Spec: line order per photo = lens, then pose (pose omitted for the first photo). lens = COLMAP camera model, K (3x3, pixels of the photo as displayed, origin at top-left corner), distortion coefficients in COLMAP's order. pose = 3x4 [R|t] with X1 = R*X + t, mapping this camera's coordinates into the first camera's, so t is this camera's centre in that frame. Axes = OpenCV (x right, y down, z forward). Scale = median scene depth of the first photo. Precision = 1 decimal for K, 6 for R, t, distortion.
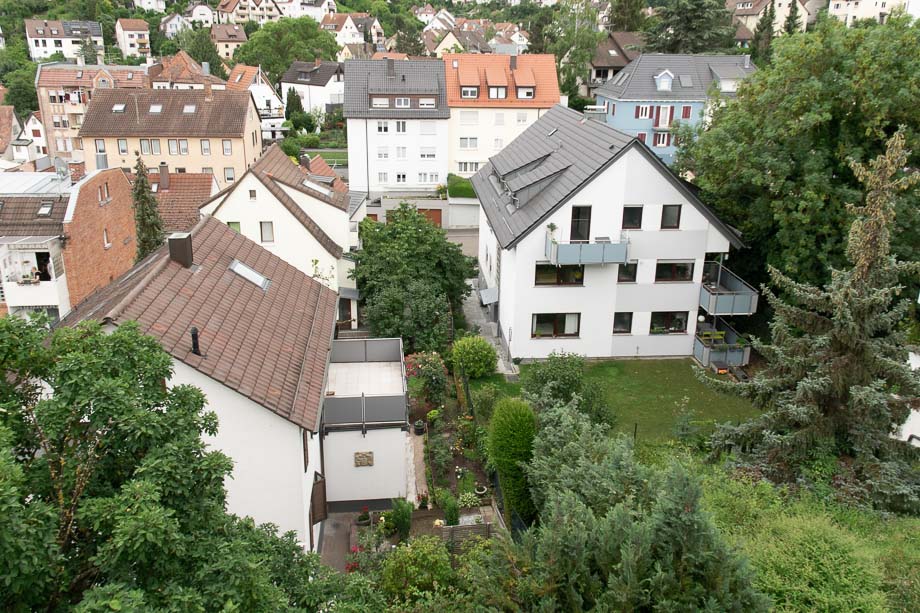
lens RADIAL K [[660.6, 0, 459.5], [0, 660.6, 226.1], [0, 0, 1]] dist [0.001359, 0.000617]
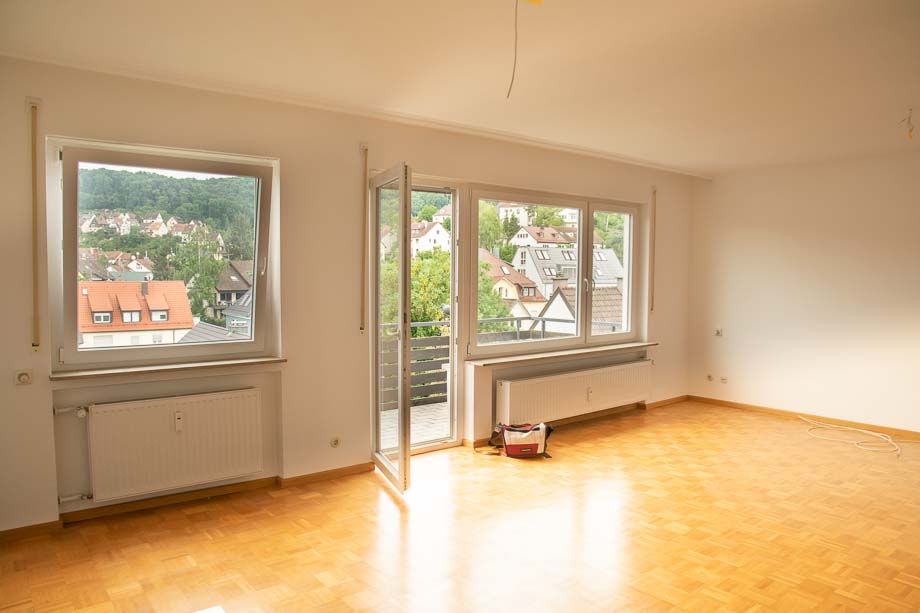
lens RADIAL K [[651.1, 0, 460.0], [0, 651.1, 306.5], [0, 0, 1]] dist [-0.103822, -0.000157]
pose [[0.835419, -0.033787, 0.548574, -0.050004], [0.148782, 0.974745, -0.166543, 0.023989], [-0.529092, 0.220751, 0.819347, -0.090521]]
